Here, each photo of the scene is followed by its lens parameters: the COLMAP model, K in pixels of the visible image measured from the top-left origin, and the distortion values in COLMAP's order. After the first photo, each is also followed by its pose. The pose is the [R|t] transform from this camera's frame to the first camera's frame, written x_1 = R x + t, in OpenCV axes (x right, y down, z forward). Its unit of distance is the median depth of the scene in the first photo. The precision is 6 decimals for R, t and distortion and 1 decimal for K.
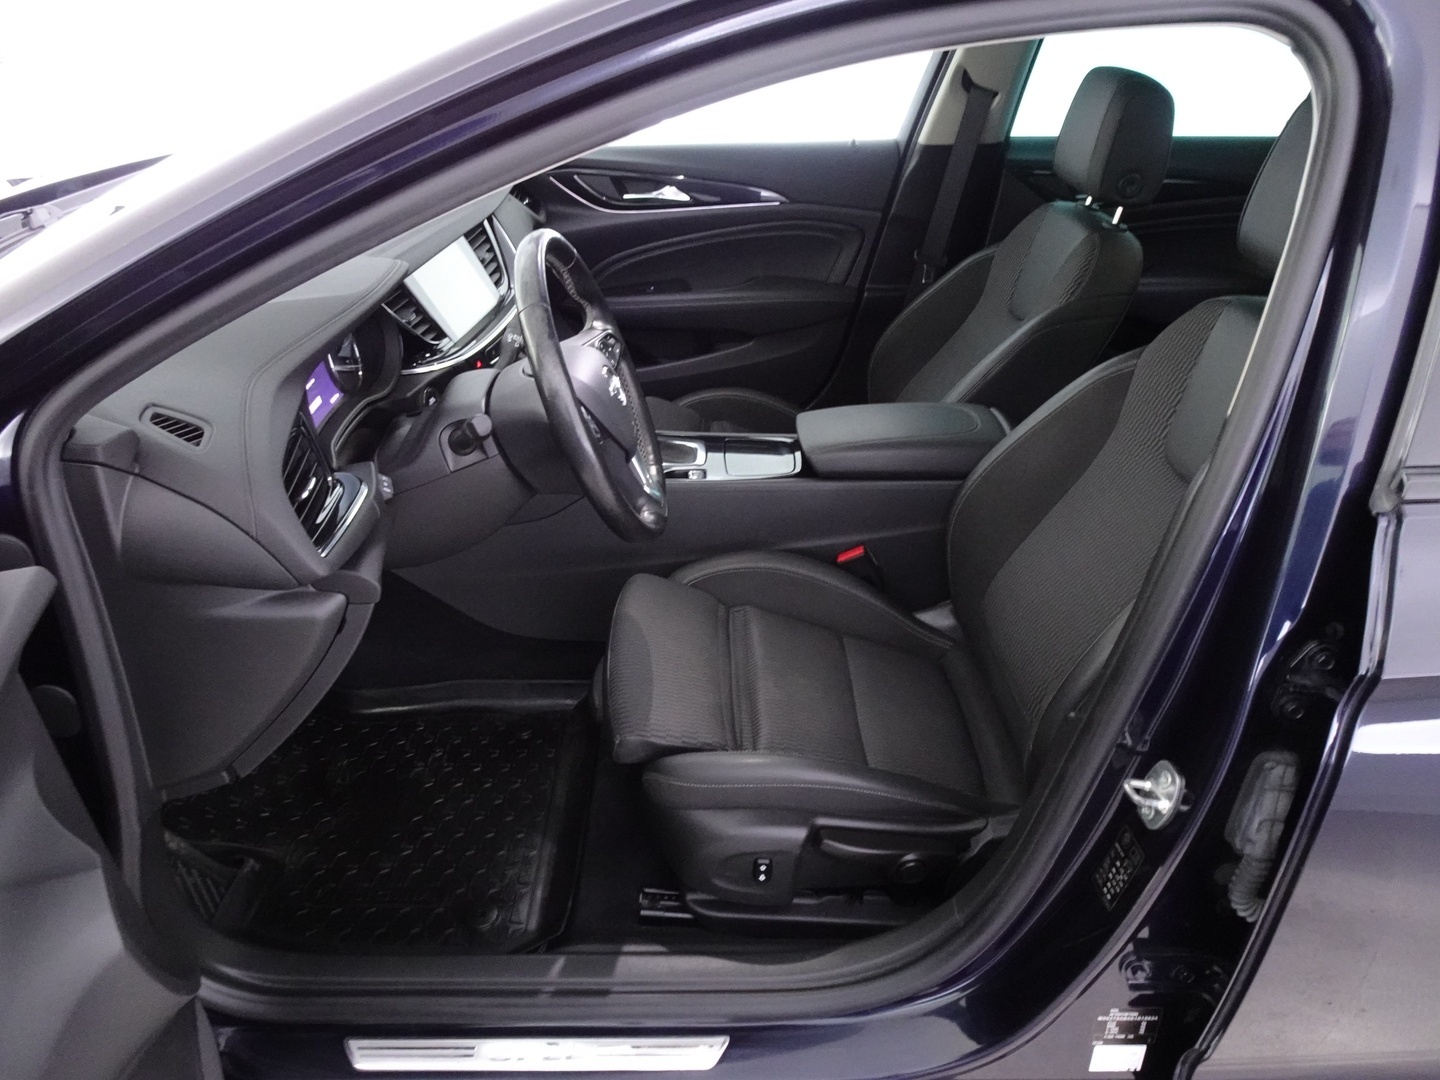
lens RADIAL K [[1046.4, 0, 713.0], [0, 1046.4, 538.5], [0, 0, 1]] dist [0.027338, -0.017231]
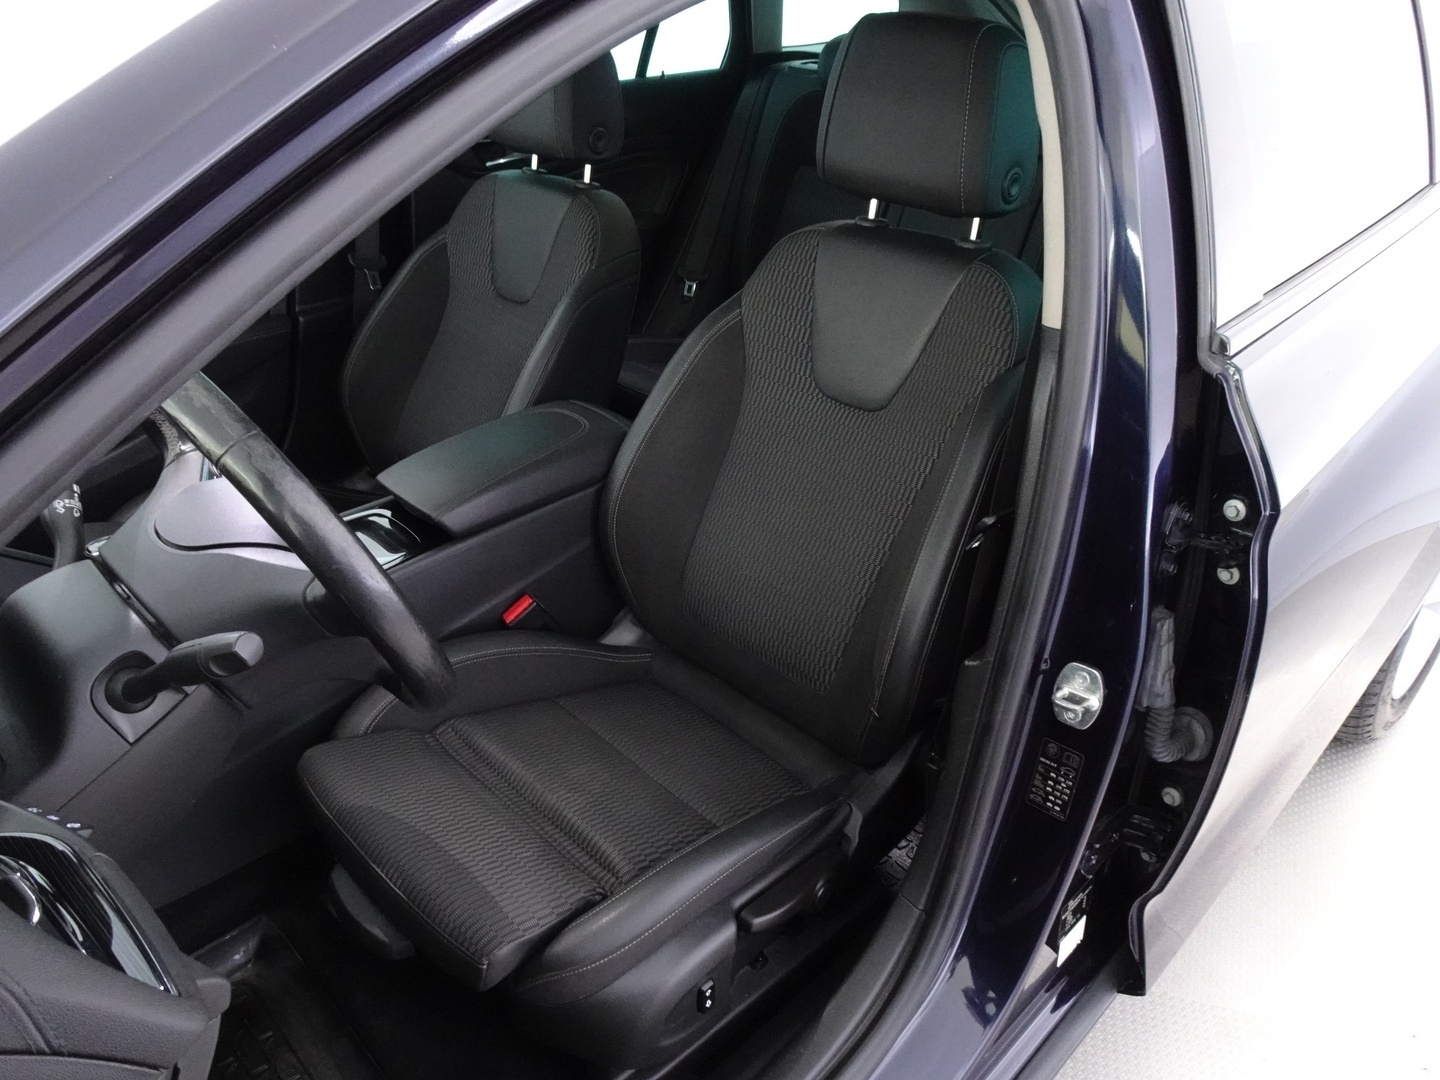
lens RADIAL K [[1046.4, 0, 721.1], [0, 1046.4, 540.7], [0, 0, 1]] dist [0.027338, -0.017231]
pose [[0.726081, -0.364092, 0.583305, -0.241042], [0.350921, 0.925727, 0.141012, -0.105939], [-0.591322, 0.102307, 0.799920, 0.232334]]
